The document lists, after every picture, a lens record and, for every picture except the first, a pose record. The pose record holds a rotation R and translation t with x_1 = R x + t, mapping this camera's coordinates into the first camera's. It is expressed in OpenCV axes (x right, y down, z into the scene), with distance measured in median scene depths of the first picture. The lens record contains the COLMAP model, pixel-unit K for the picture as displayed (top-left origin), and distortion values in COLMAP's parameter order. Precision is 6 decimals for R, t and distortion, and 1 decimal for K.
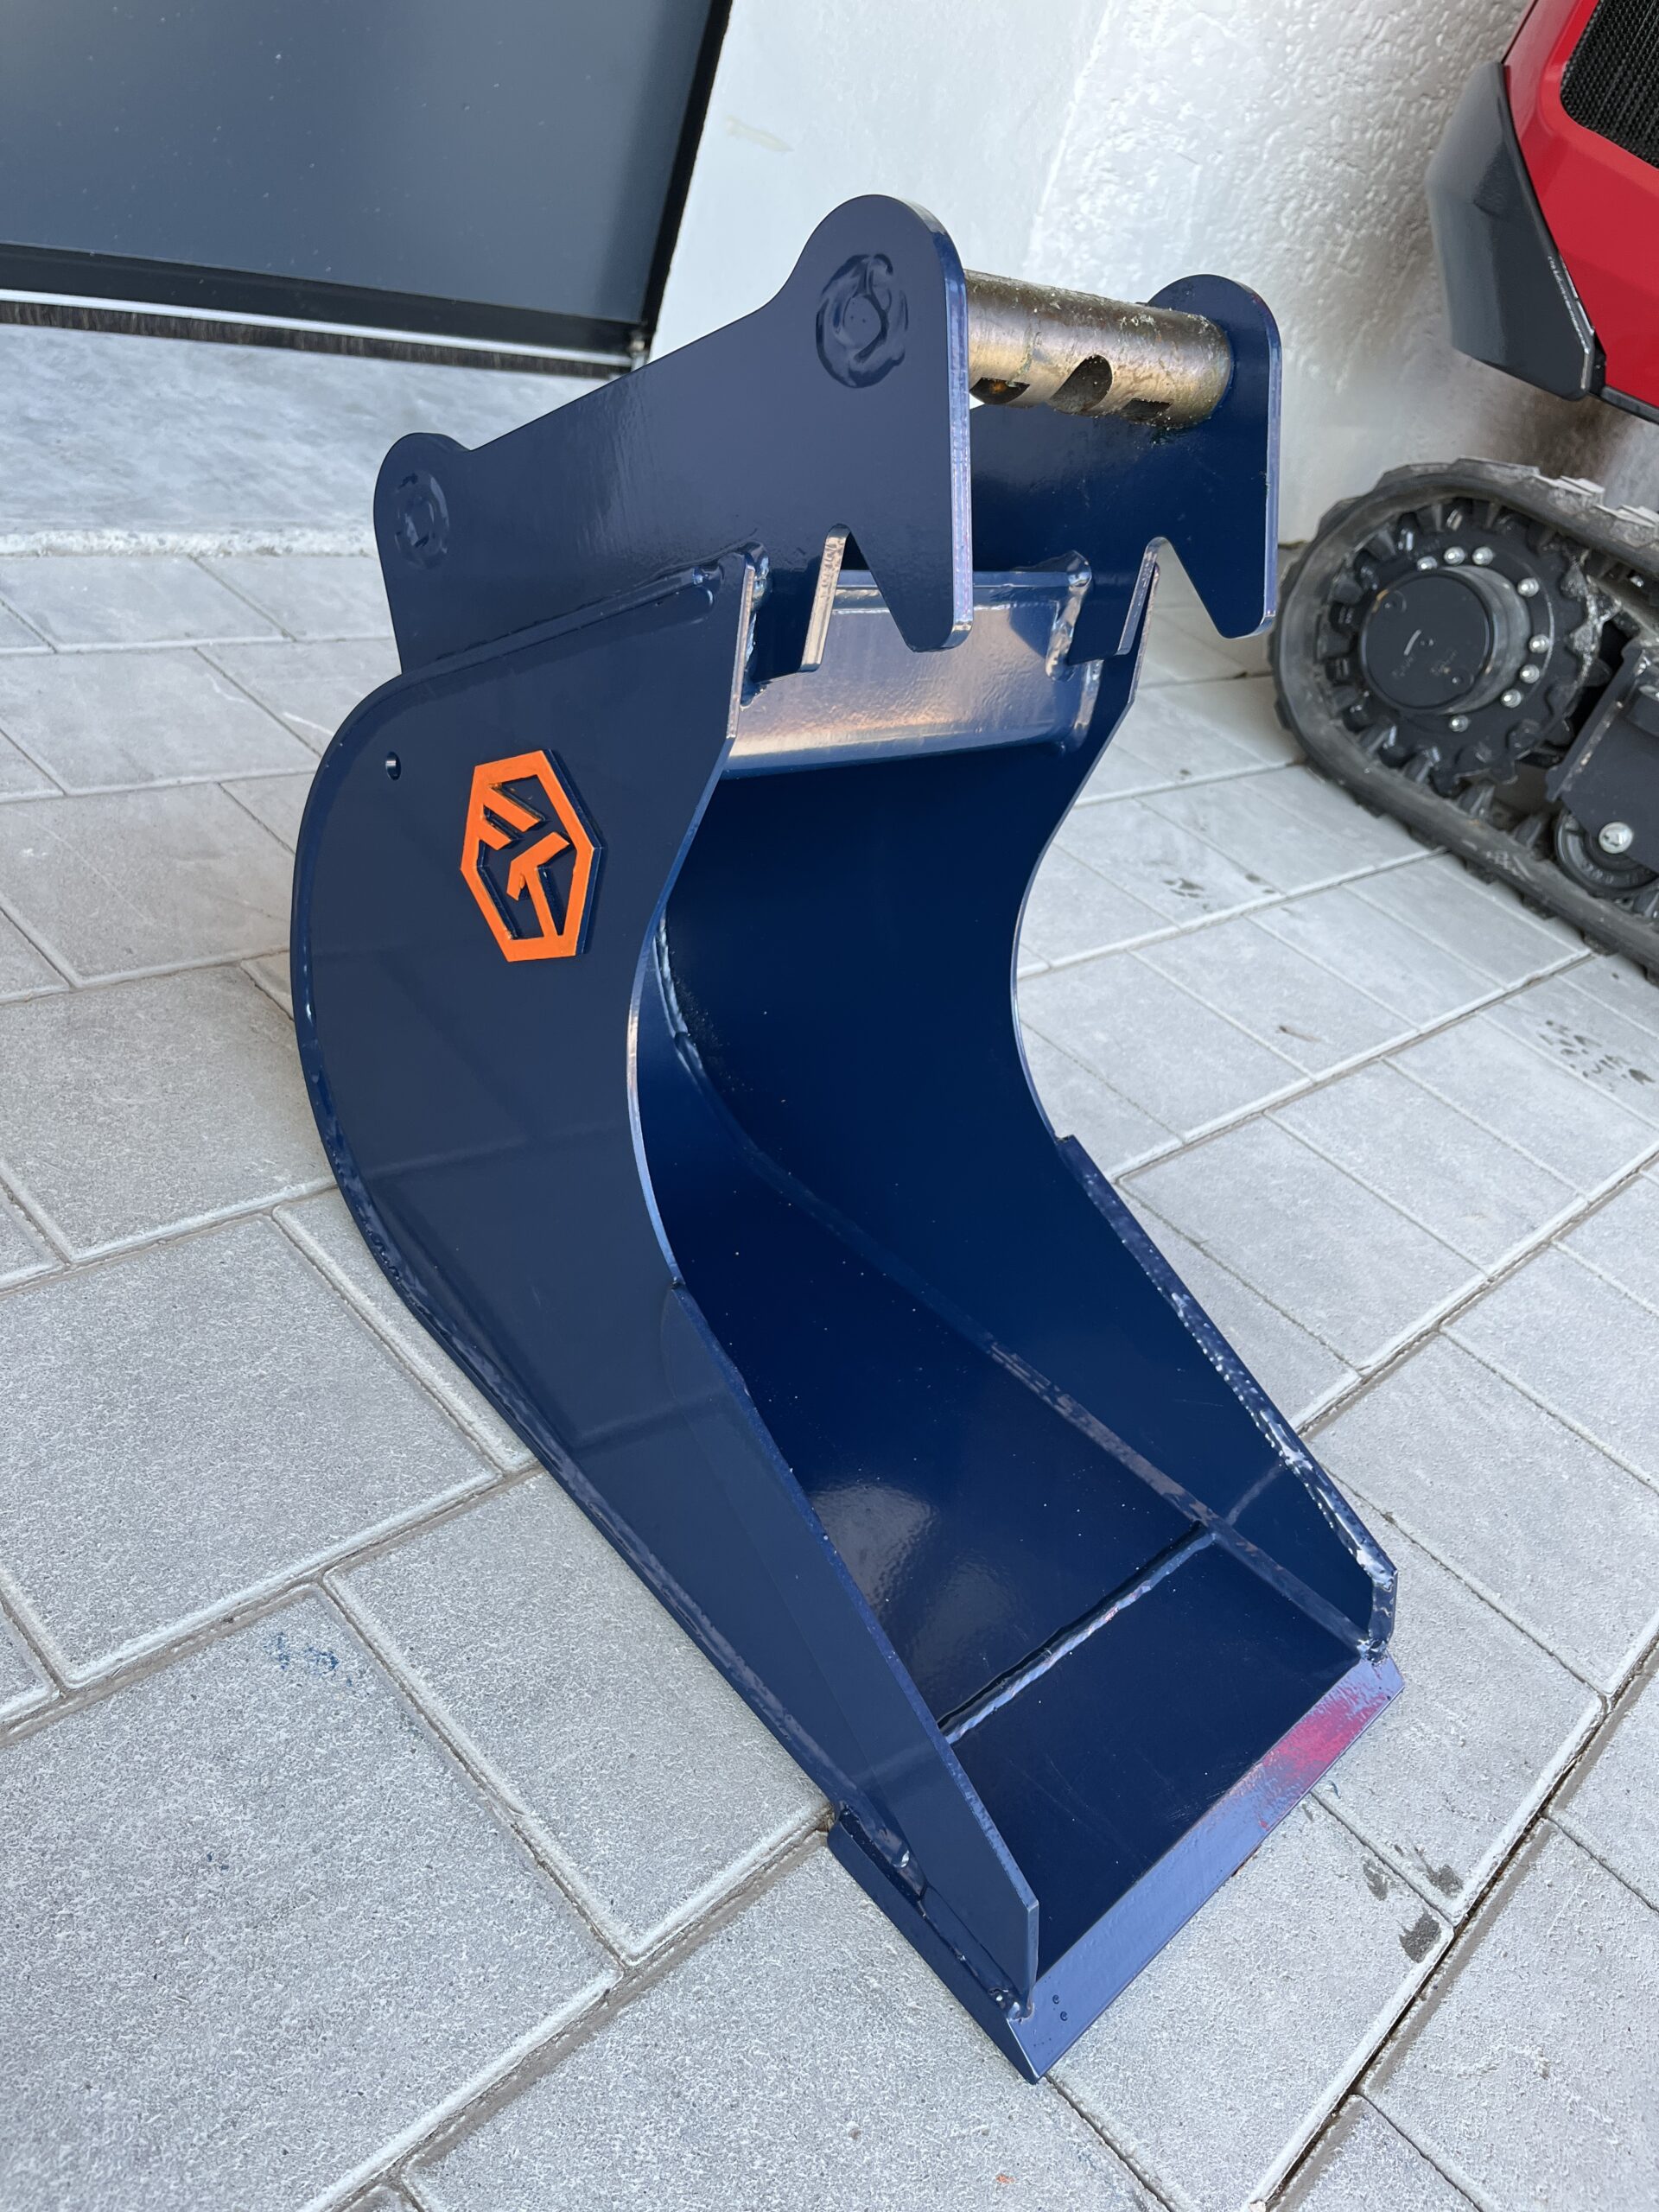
lens RADIAL K [[1687.8, 0, 821.3], [0, 1687.8, 1117.1], [0, 0, 1]] dist [0.055393, -0.082313]
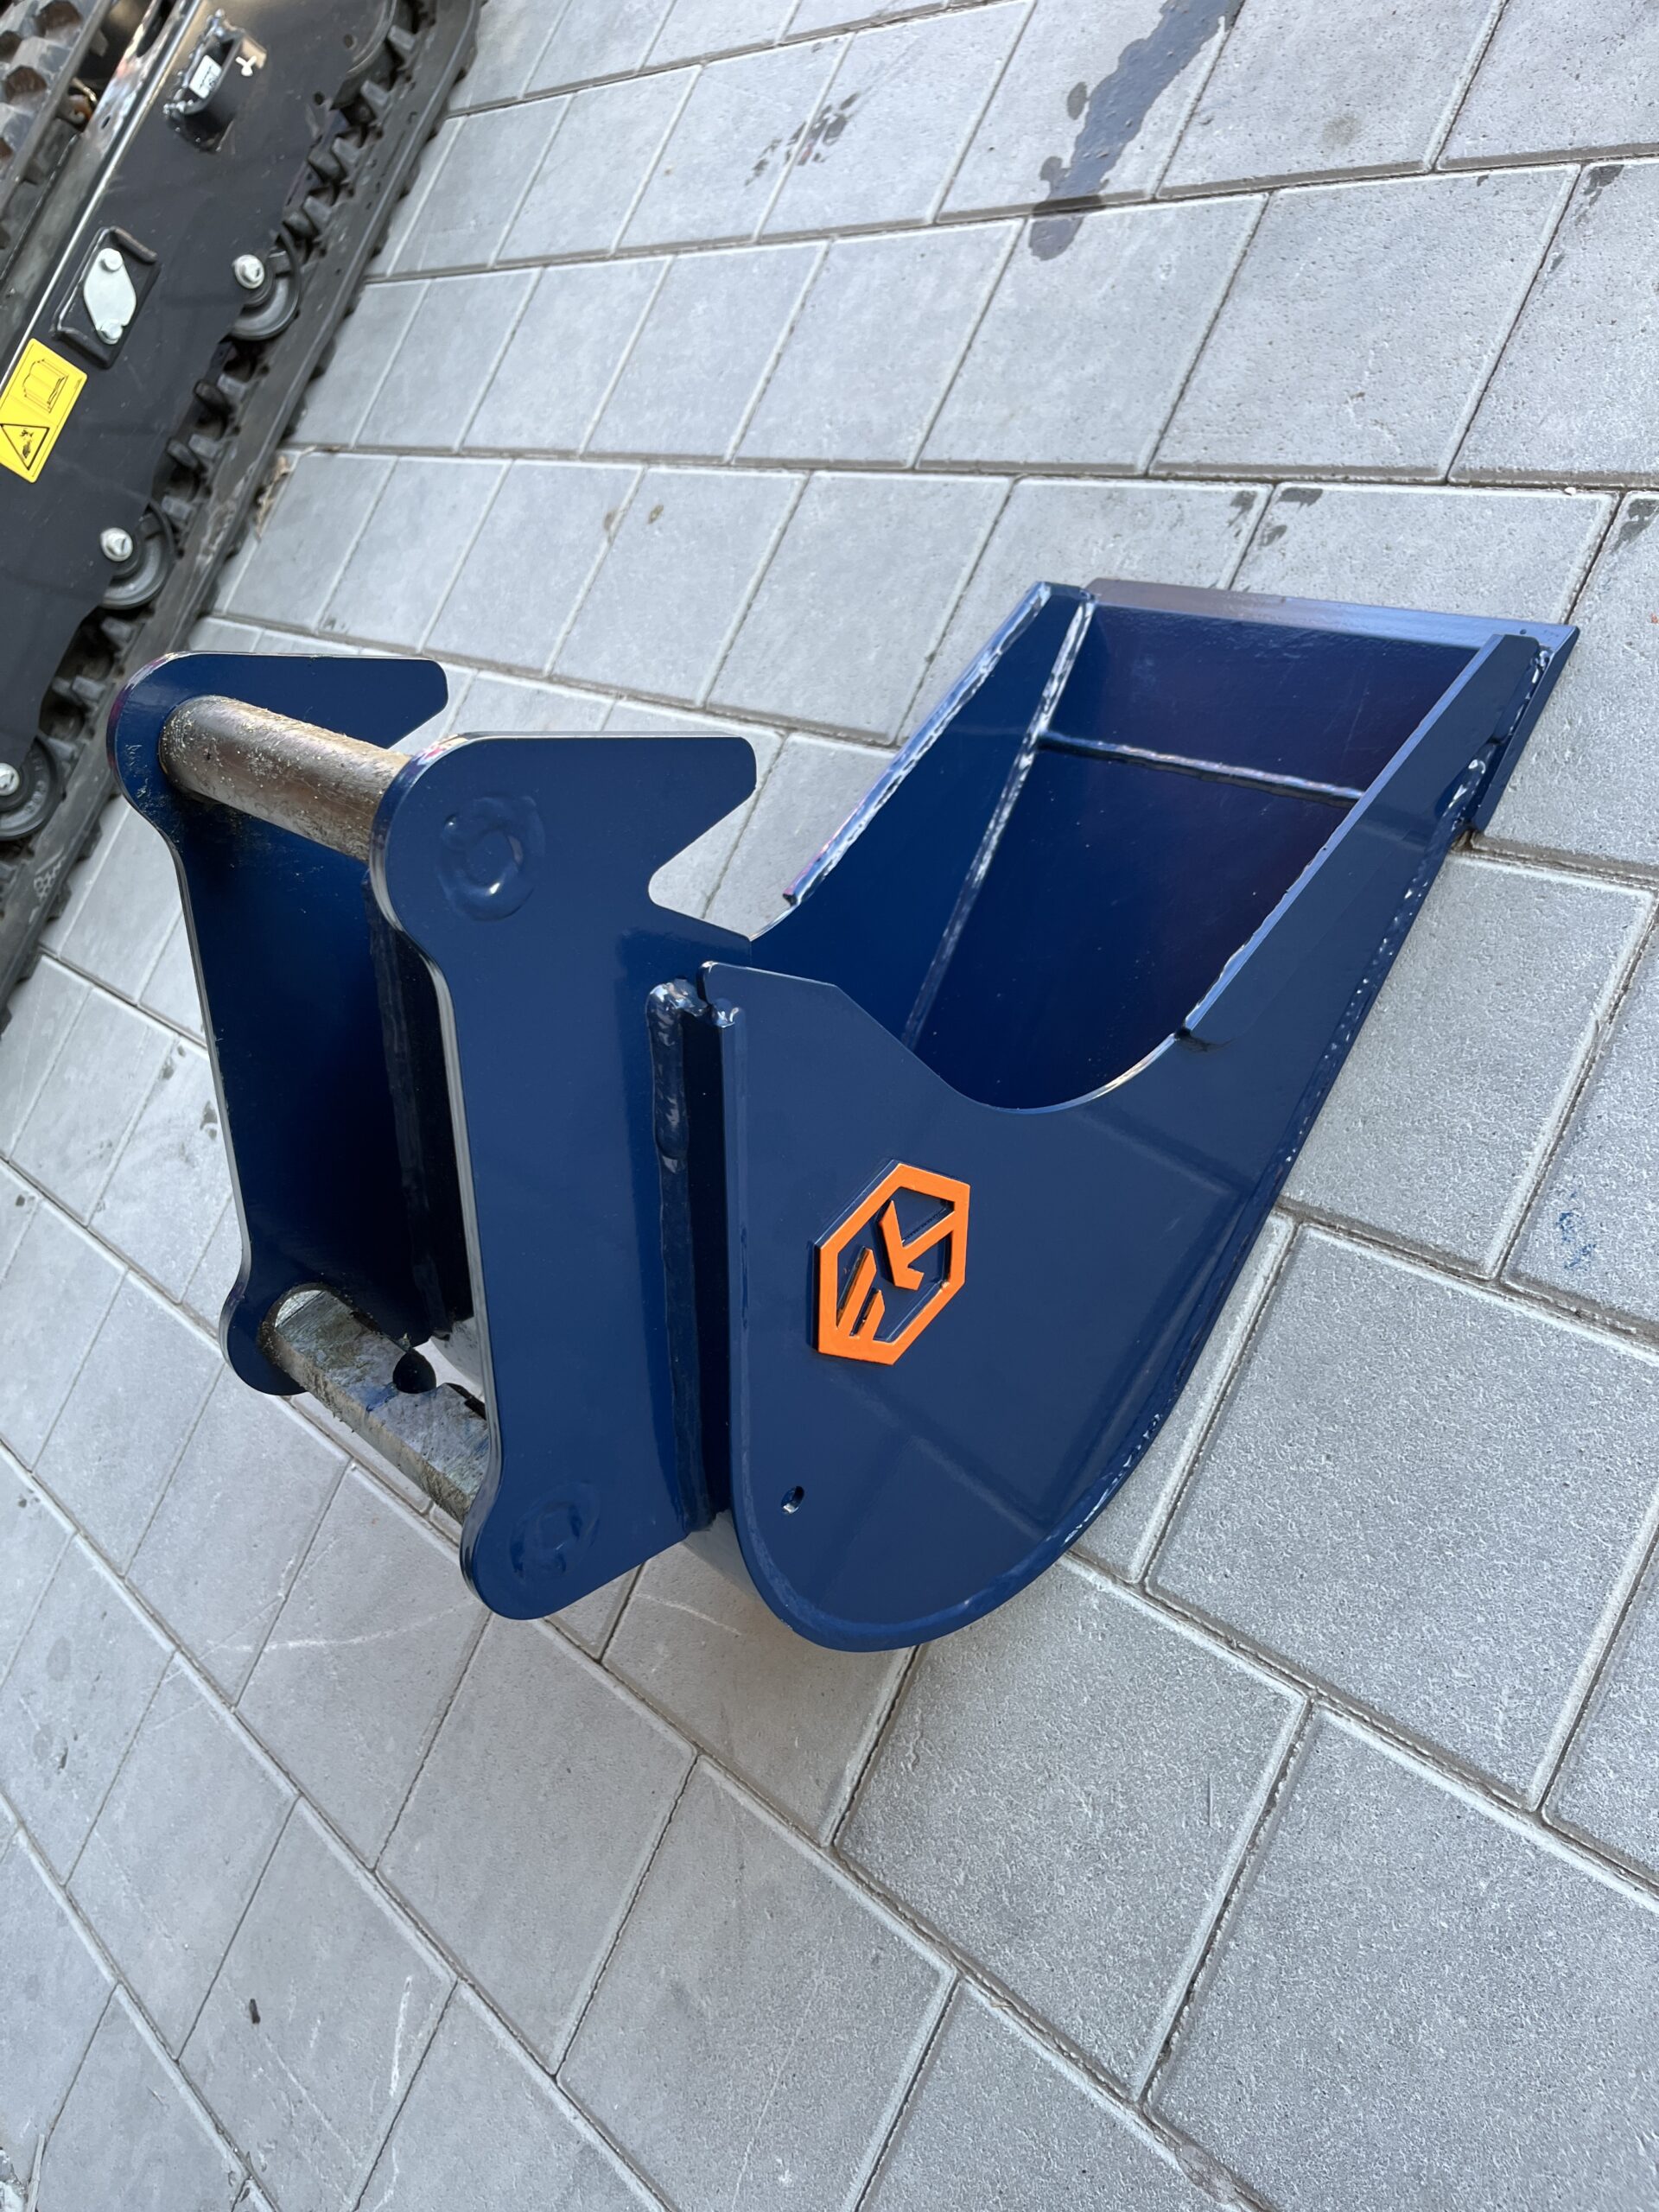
lens RADIAL K [[1687.8, 0, 816.1], [0, 1687.8, 1126.5], [0, 0, 1]] dist [0.055393, -0.082313]
pose [[-0.349959, -0.903442, 0.247631, -0.280364], [0.869954, -0.215396, 0.443604, -0.519399], [-0.347432, 0.370670, 0.861333, 0.123911]]
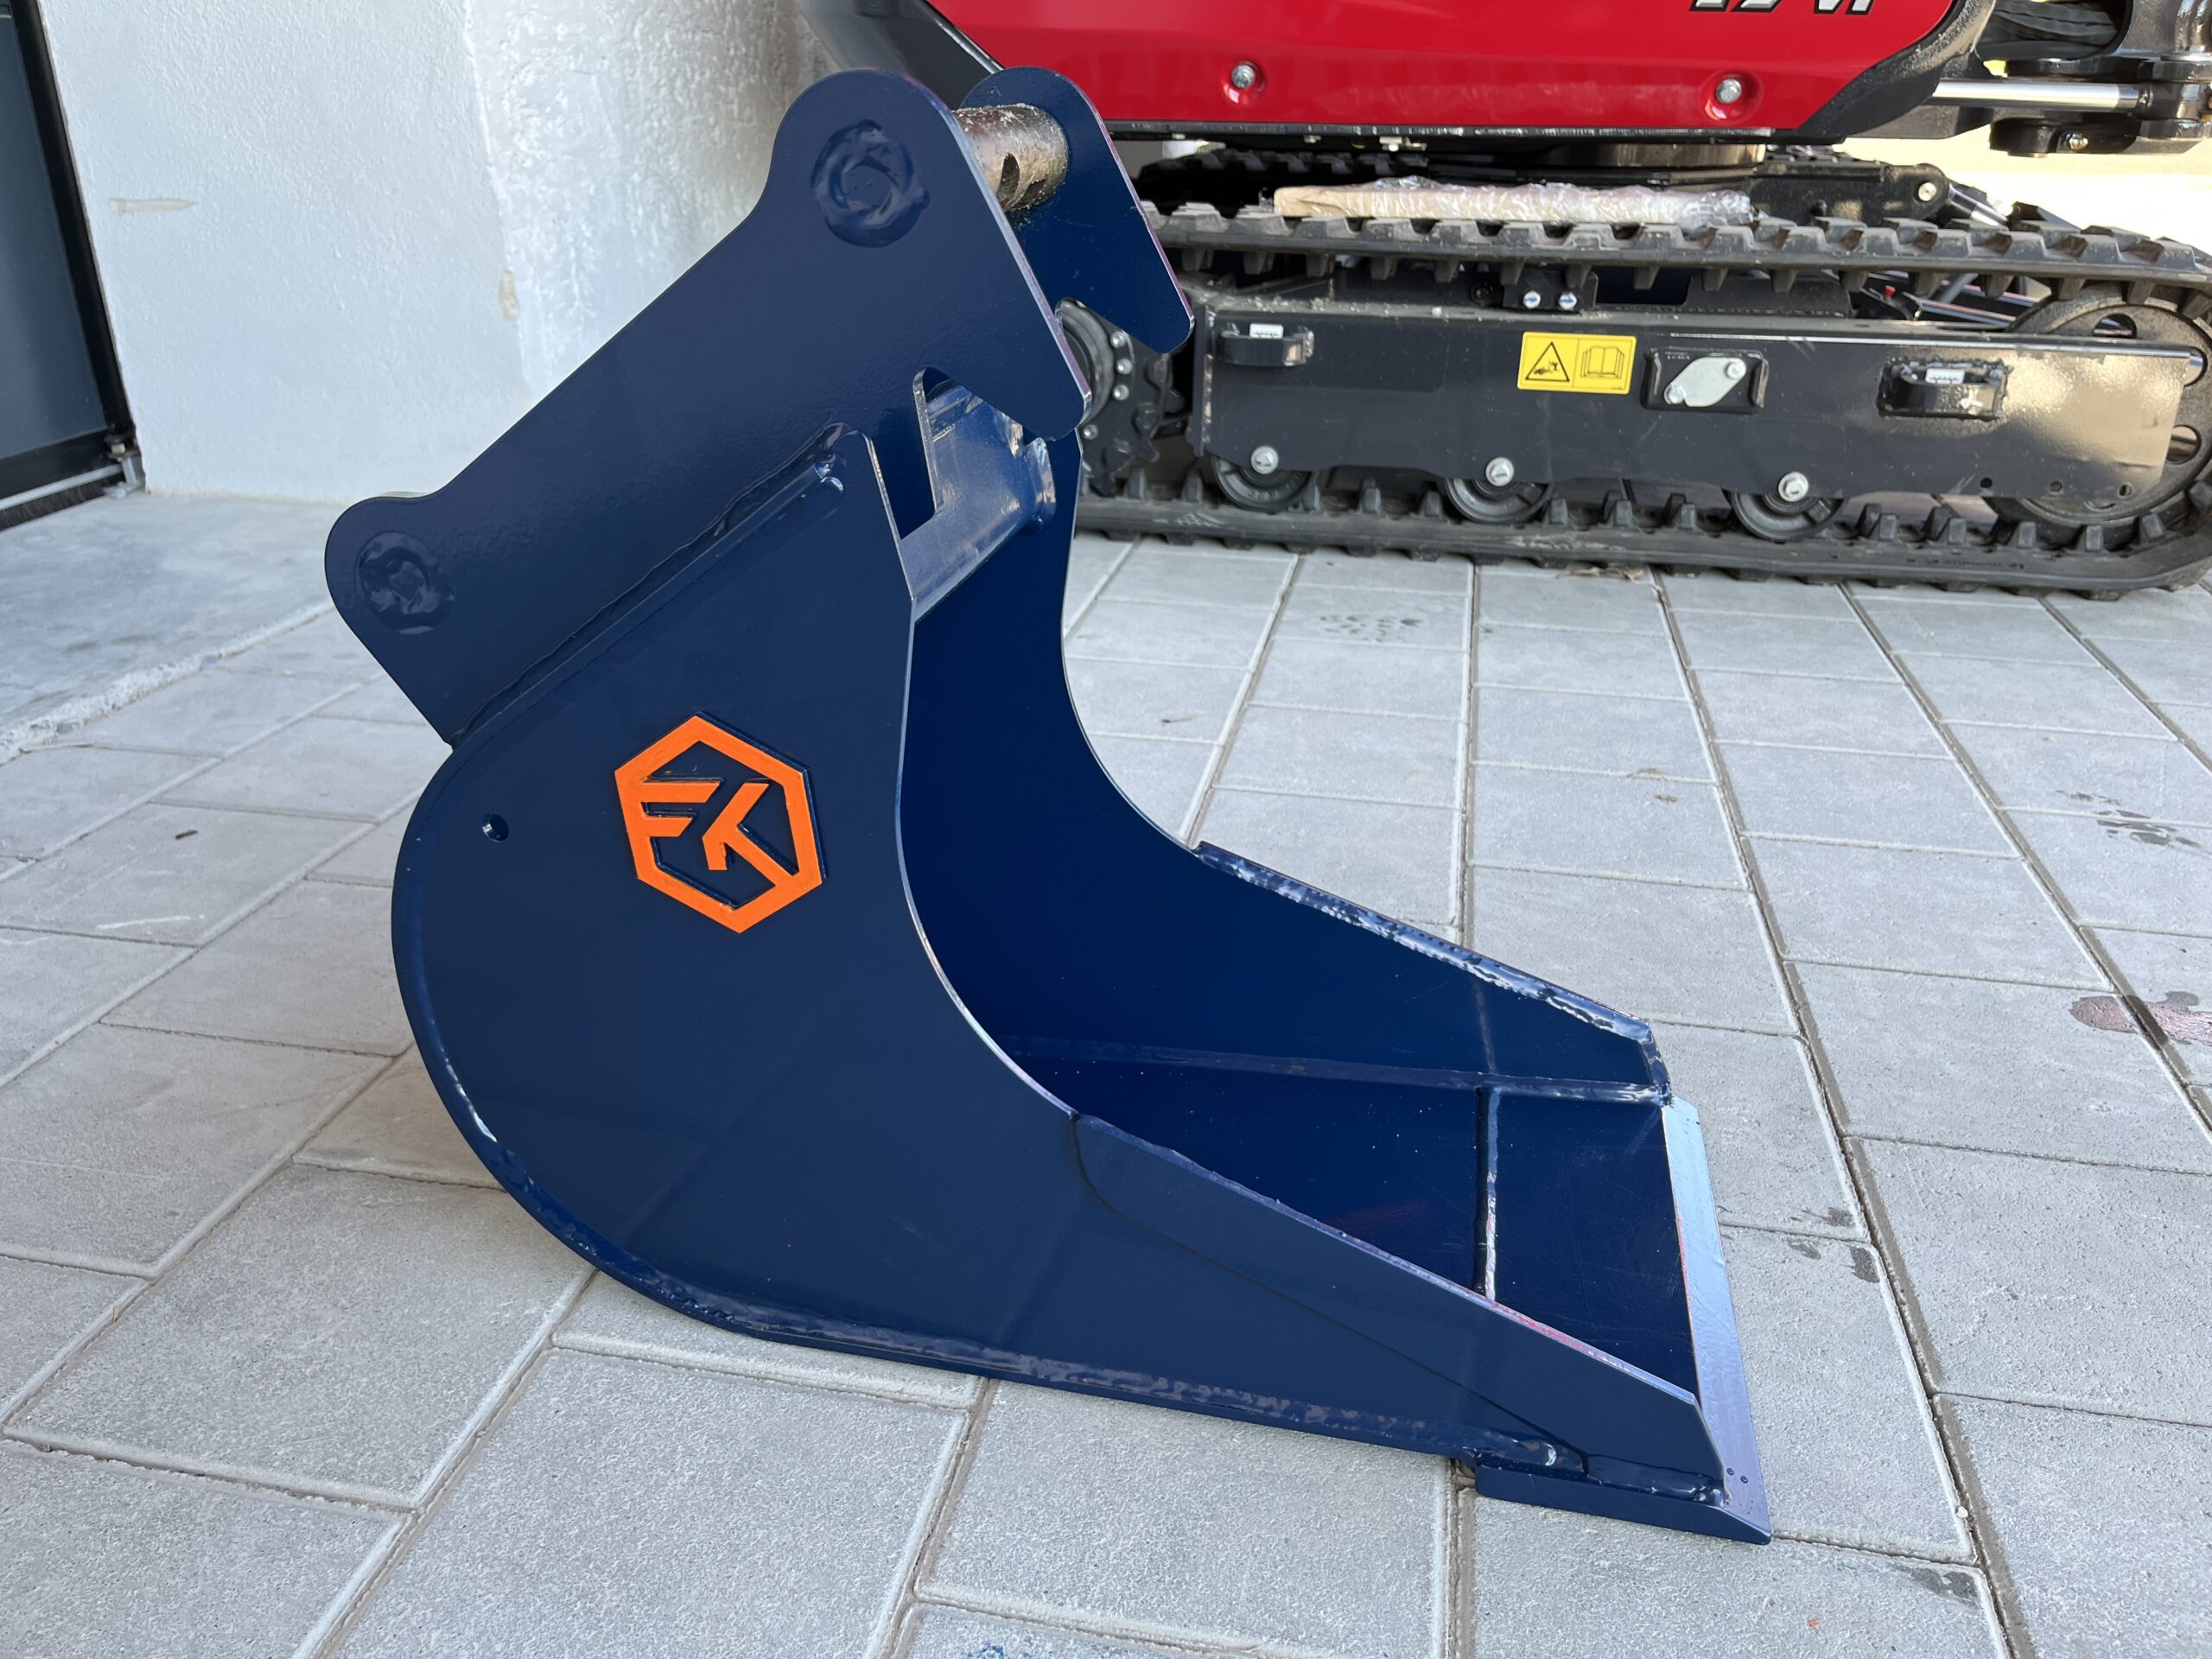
lens RADIAL K [[1687.8, 0, 1095.6], [0, 1687.8, 841.4], [0, 0, 1]] dist [0.055393, -0.082313]
pose [[0.807424, -0.484651, 0.336423, -0.282729], [0.510292, 0.859887, 0.014040, -0.041496], [-0.296090, 0.160337, 0.941606, 0.020448]]
